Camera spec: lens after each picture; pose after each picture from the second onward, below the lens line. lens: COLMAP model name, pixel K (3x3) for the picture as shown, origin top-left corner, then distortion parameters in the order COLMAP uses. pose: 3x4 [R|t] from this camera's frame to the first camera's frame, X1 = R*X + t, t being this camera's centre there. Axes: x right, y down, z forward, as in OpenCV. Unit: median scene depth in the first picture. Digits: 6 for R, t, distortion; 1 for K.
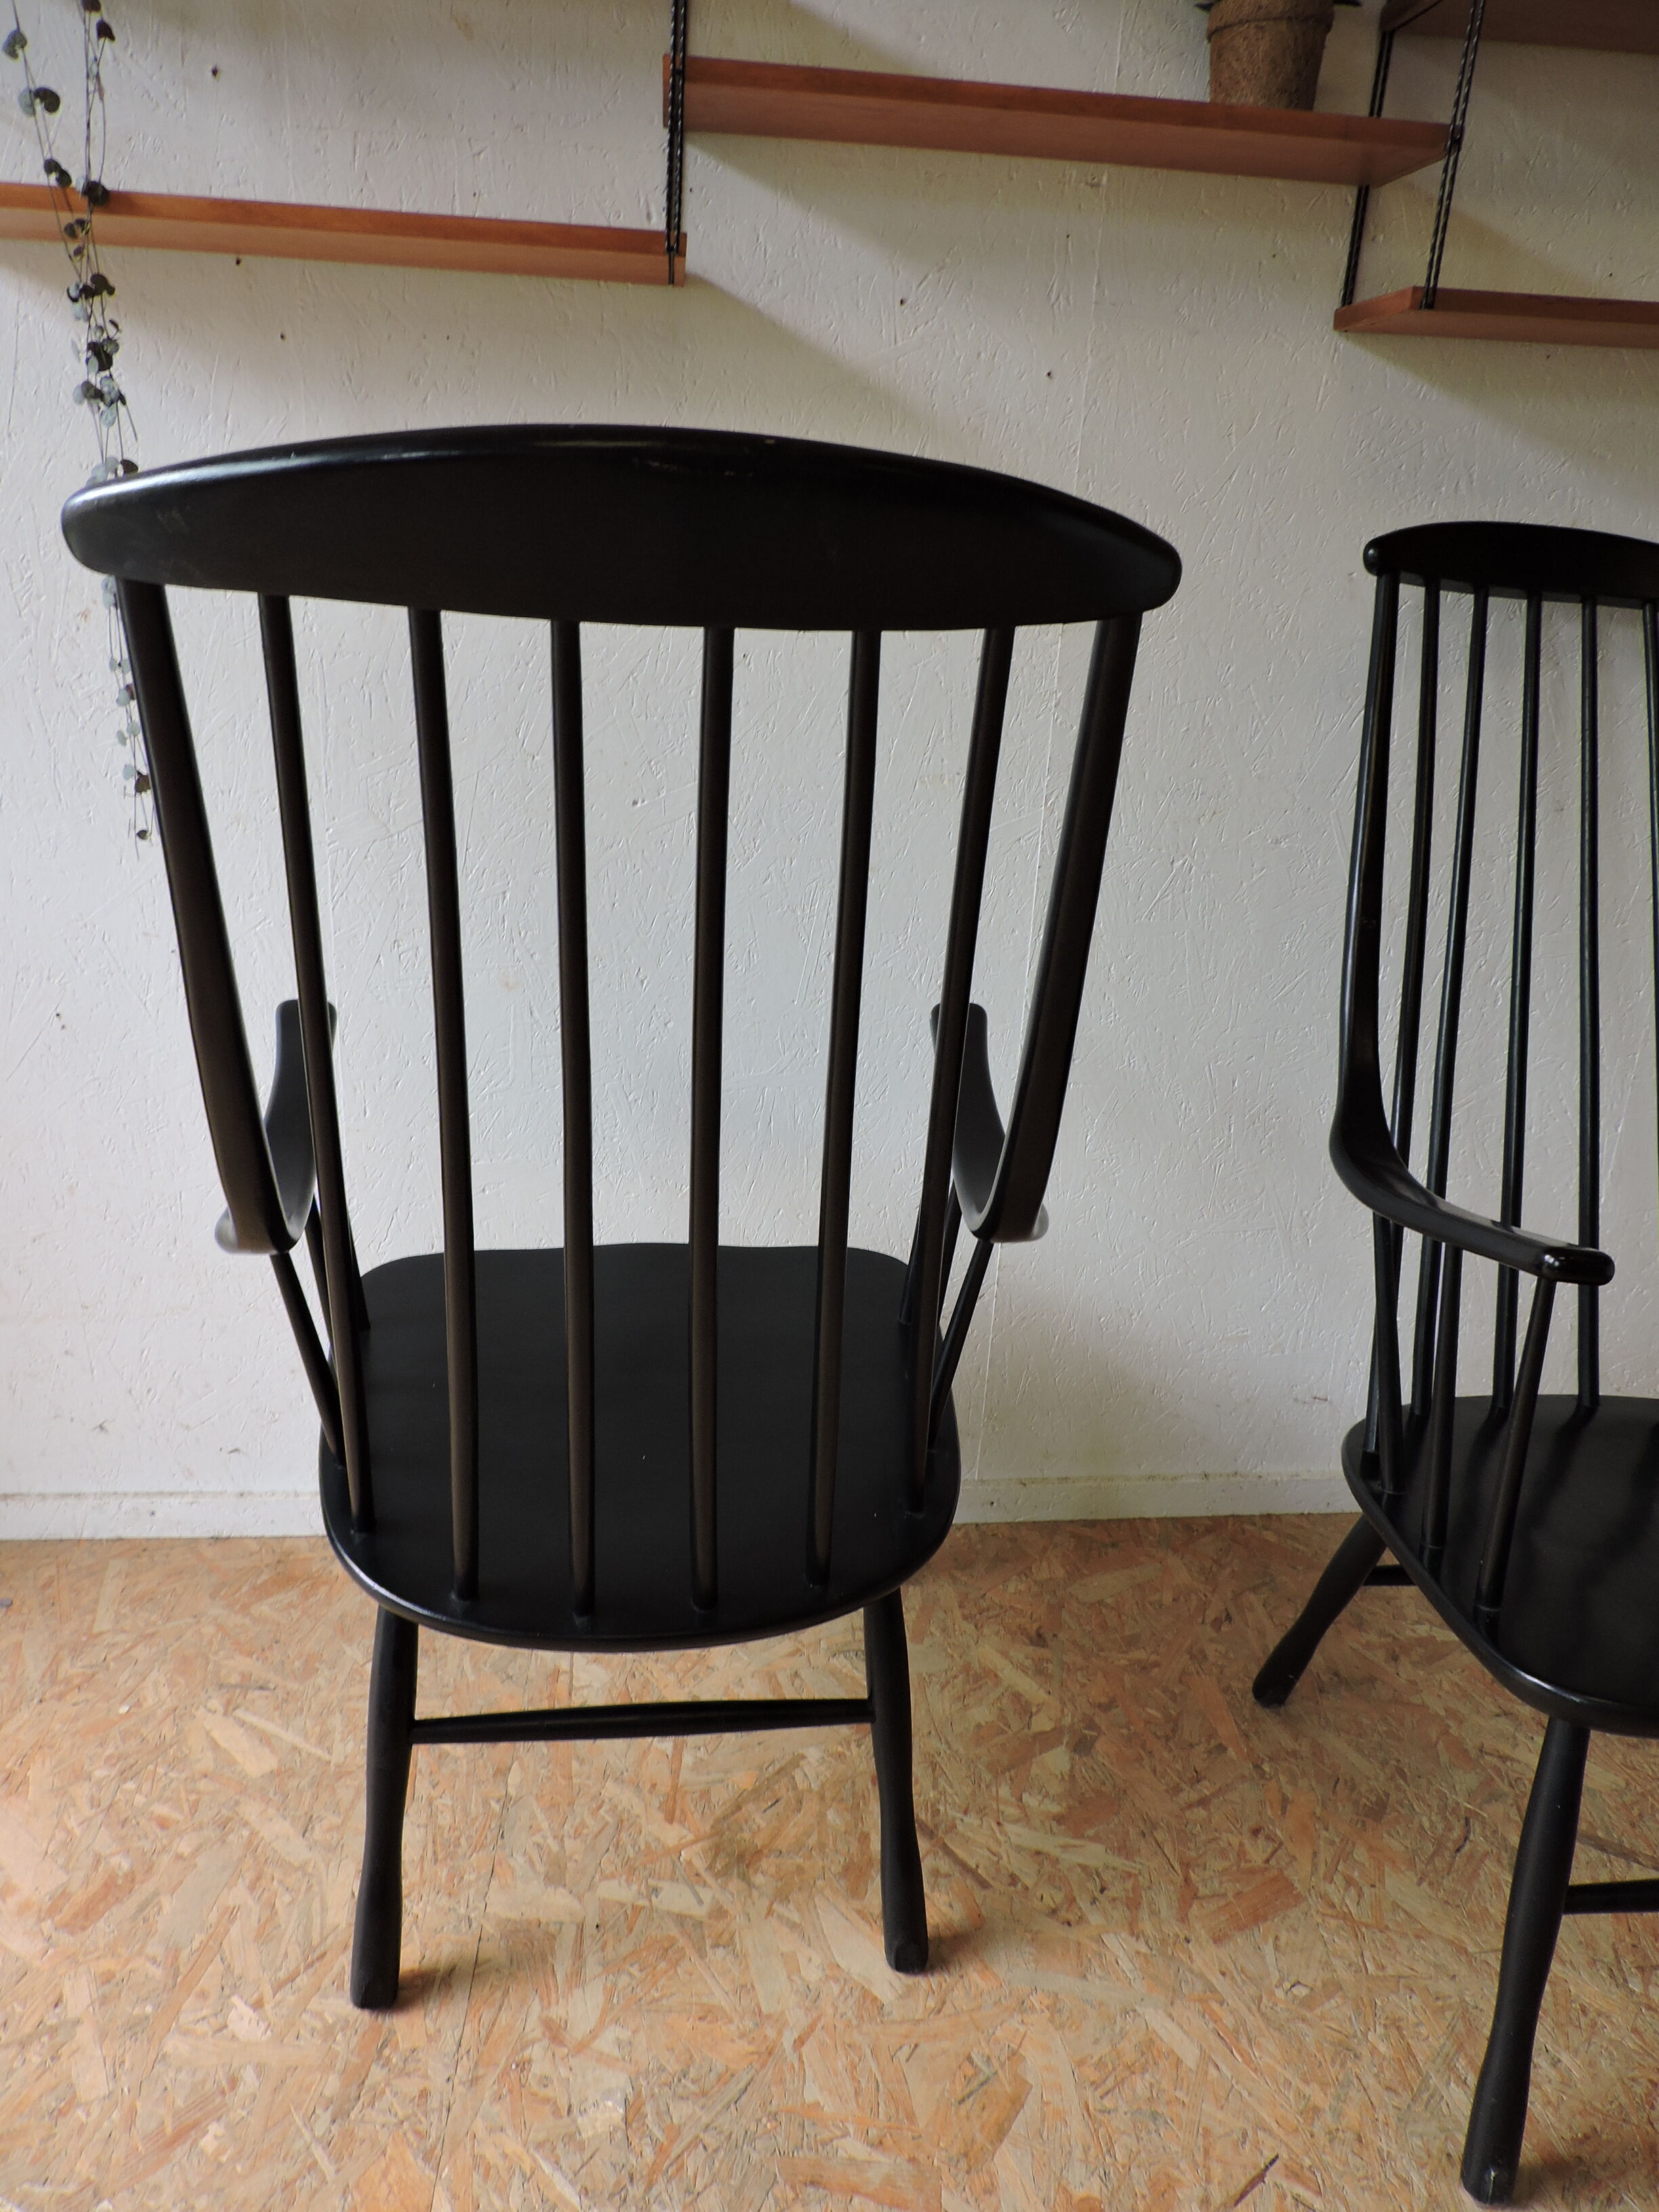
lens RADIAL K [[1580.1, 0, 819.4], [0, 1580.1, 1104.5], [0, 0, 1]] dist [-0.018112, -0.000163]
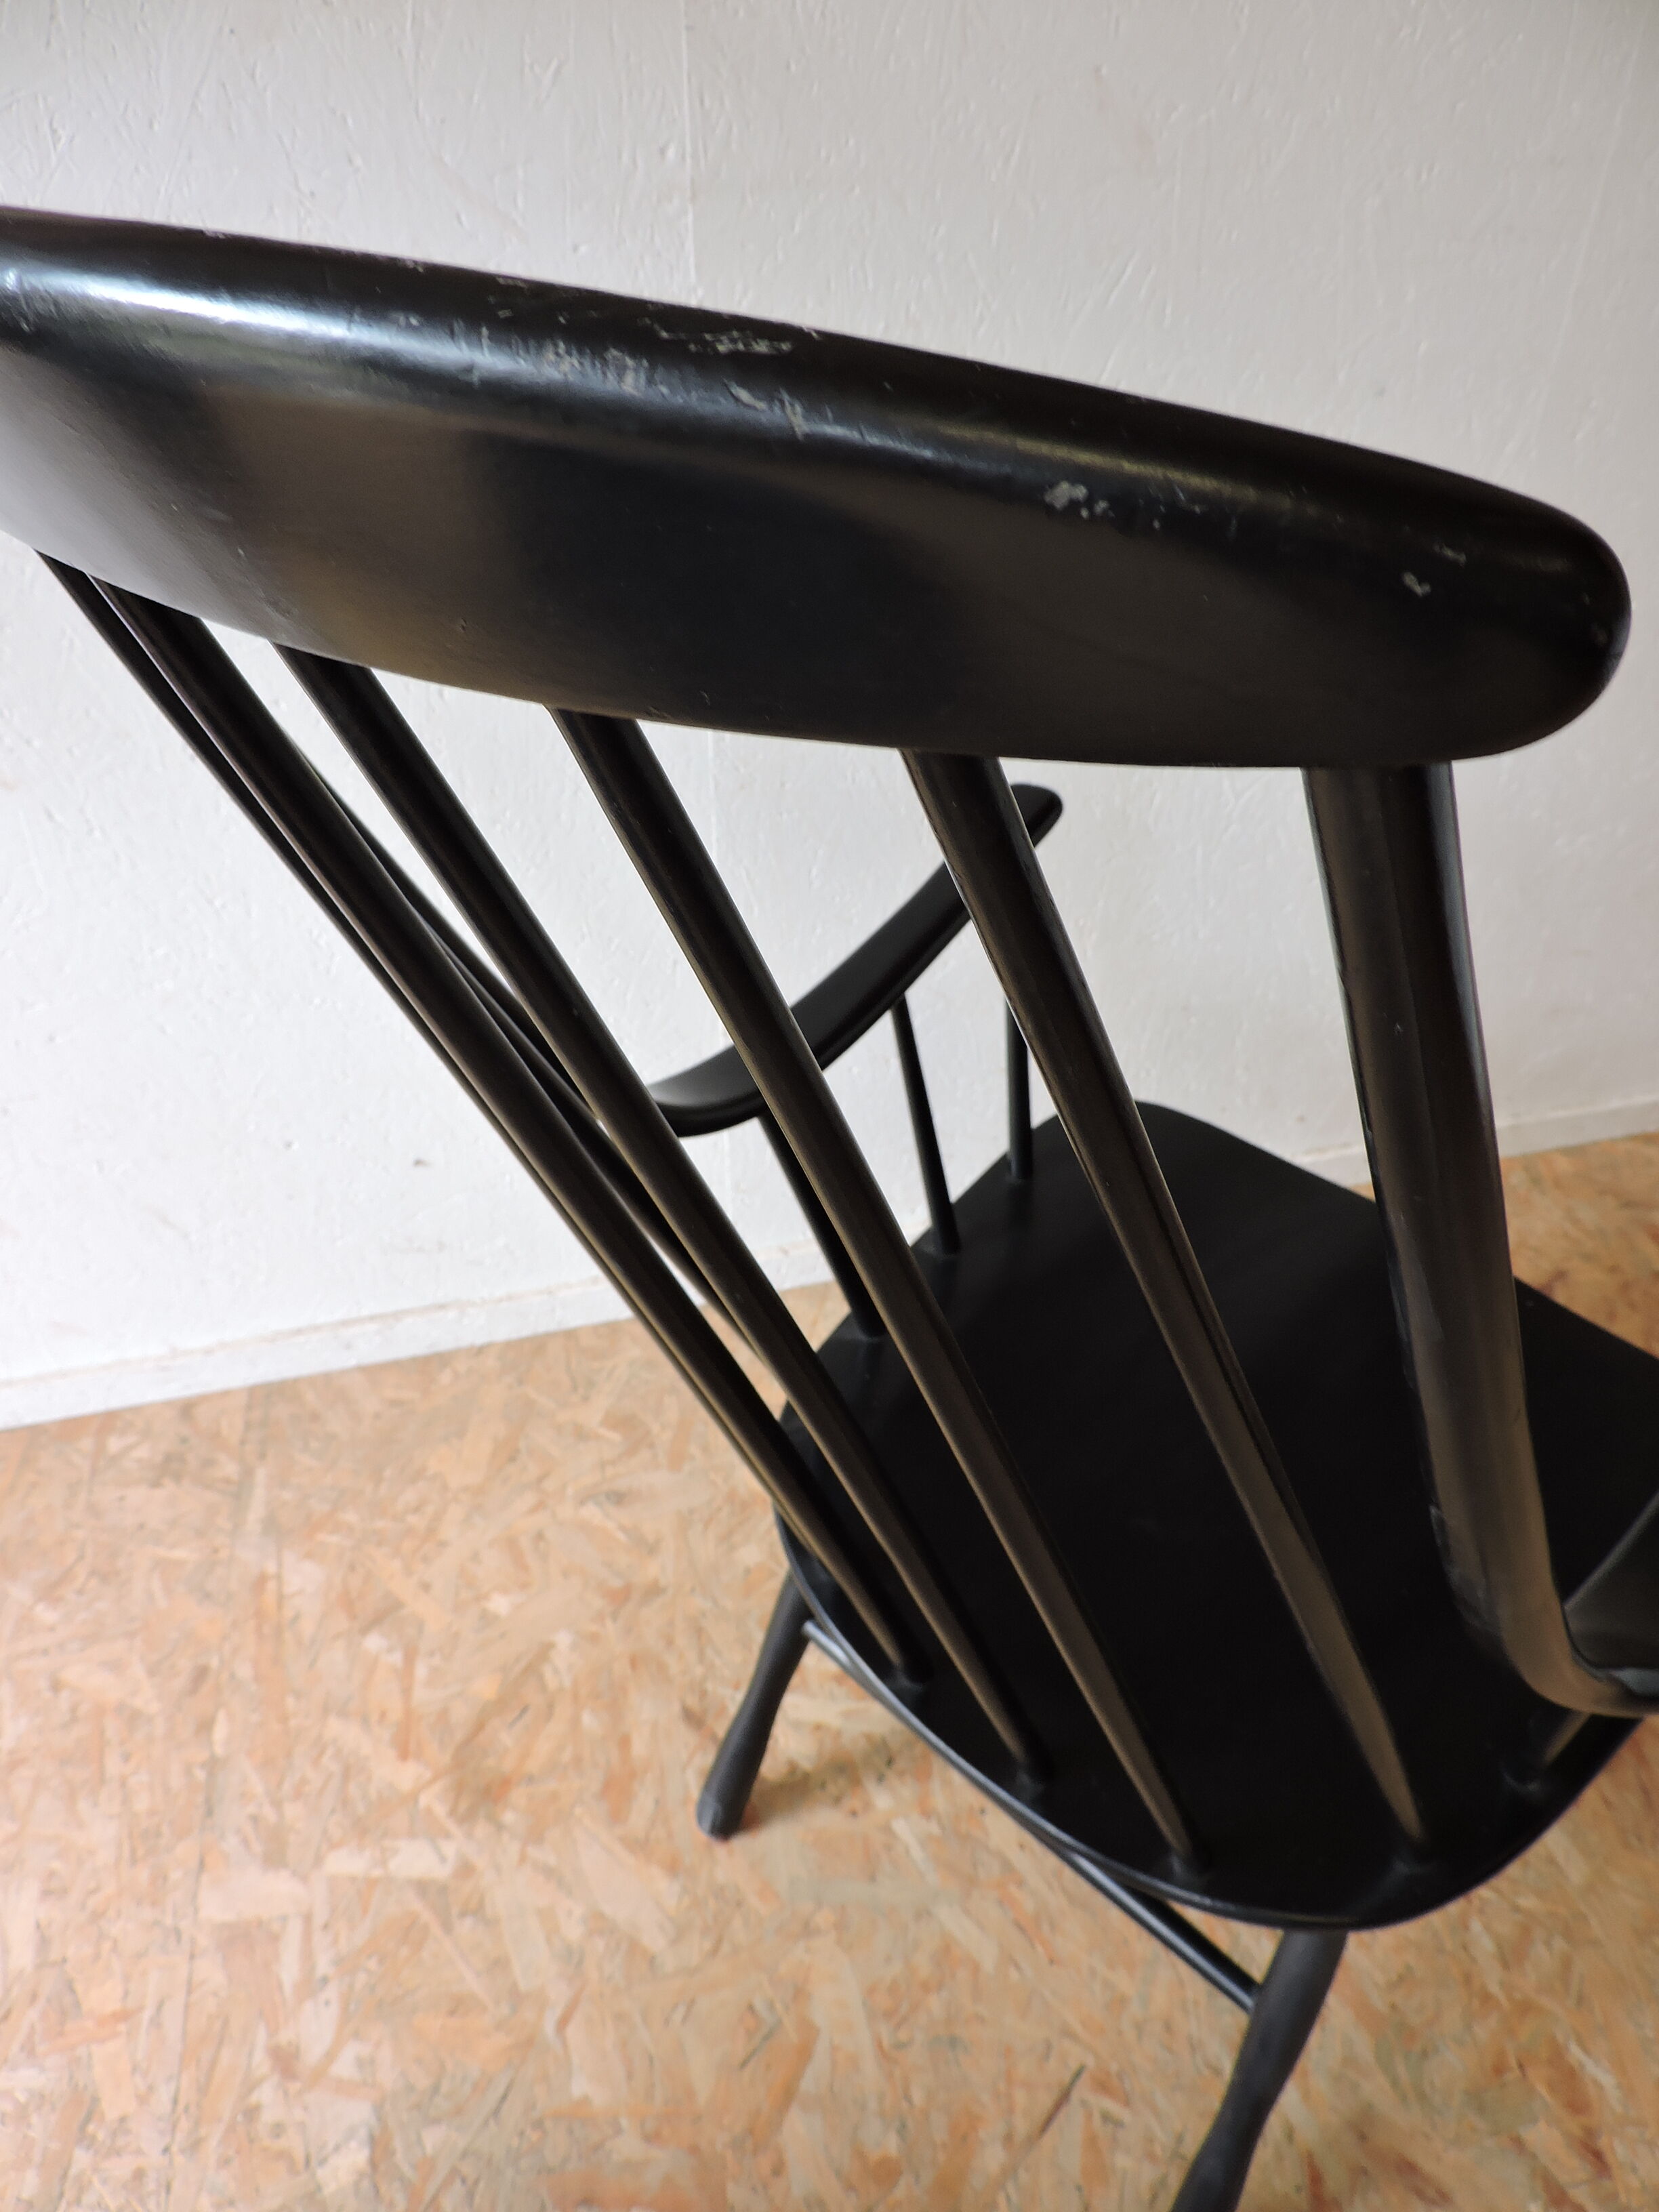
lens RADIAL K [[1580.1, 0, 818.6], [0, 1580.1, 1108.3], [0, 0, 1]] dist [-0.018112, -0.000163]
pose [[0.987099, -0.130641, 0.092569, 0.105283], [0.096109, 0.945856, 0.310032, -0.146954], [-0.128060, -0.297135, 0.946209, 0.257078]]
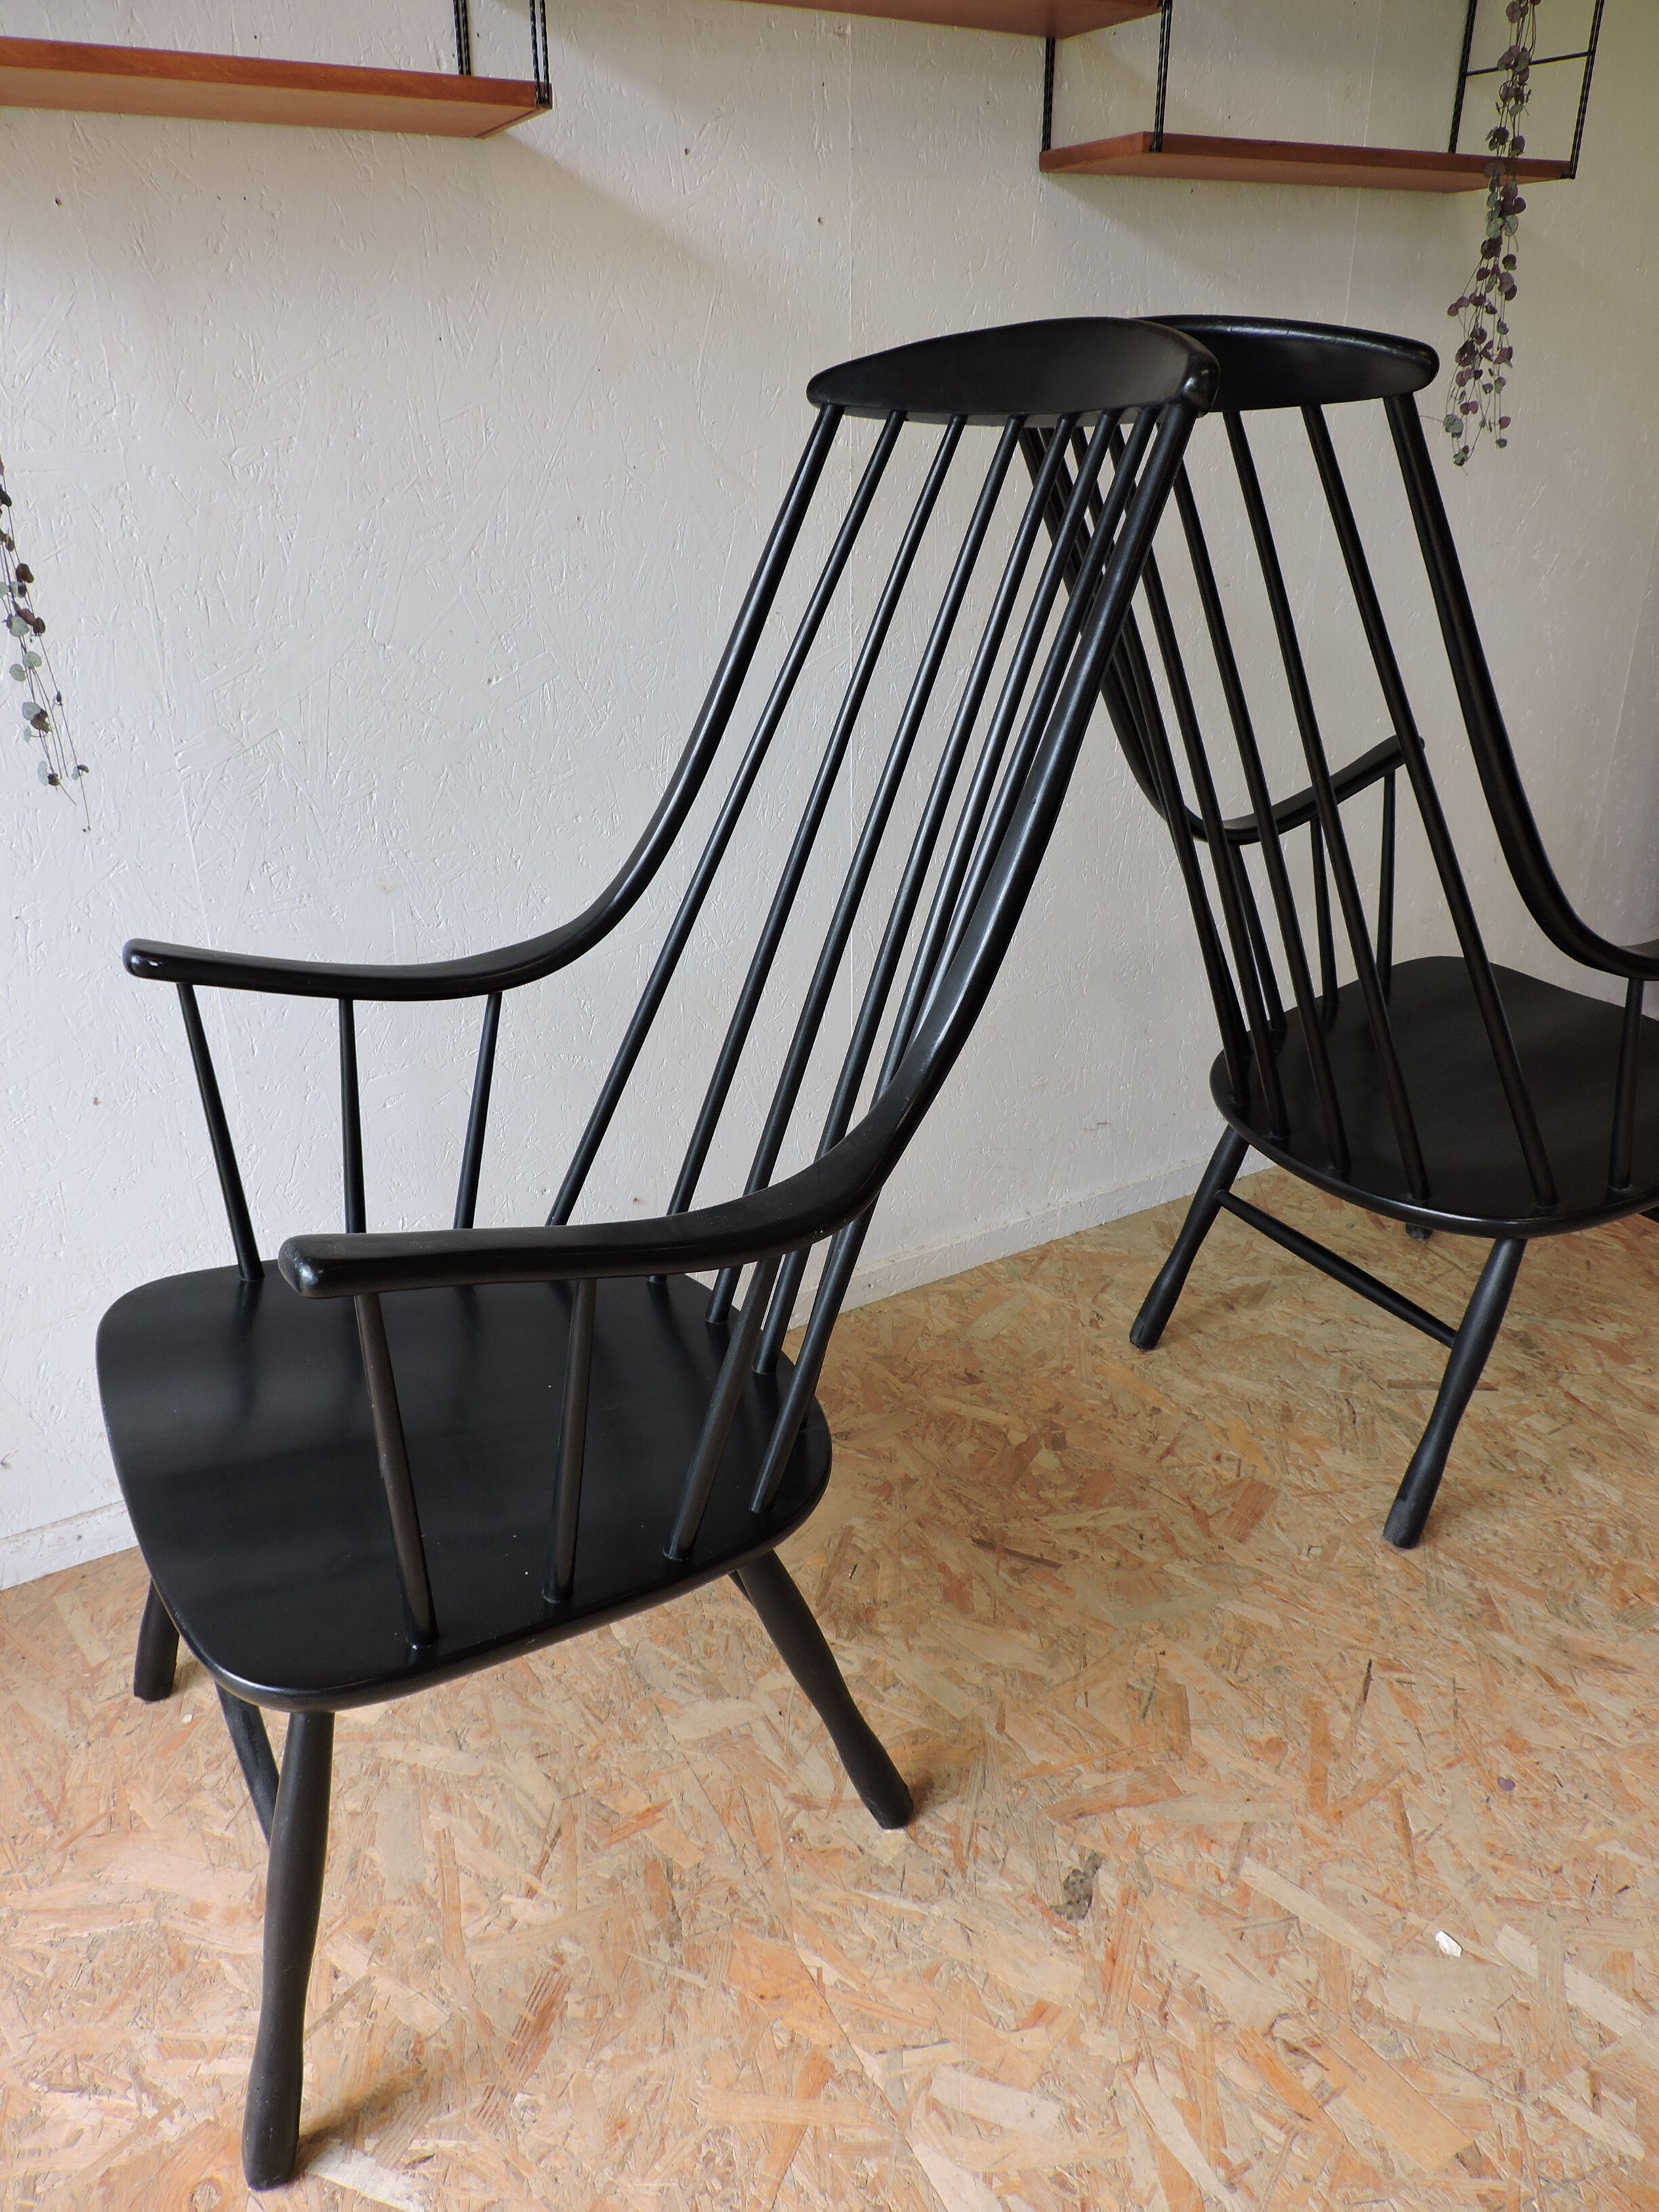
lens RADIAL K [[1580.1, 0, 820.3], [0, 1580.1, 1108.6], [0, 0, 1]] dist [-0.018112, -0.000163]
pose [[0.904742, -0.230547, 0.358176, -0.397029], [0.200470, 0.972383, 0.119511, -0.008051], [-0.375837, -0.036323, 0.925974, -0.003763]]
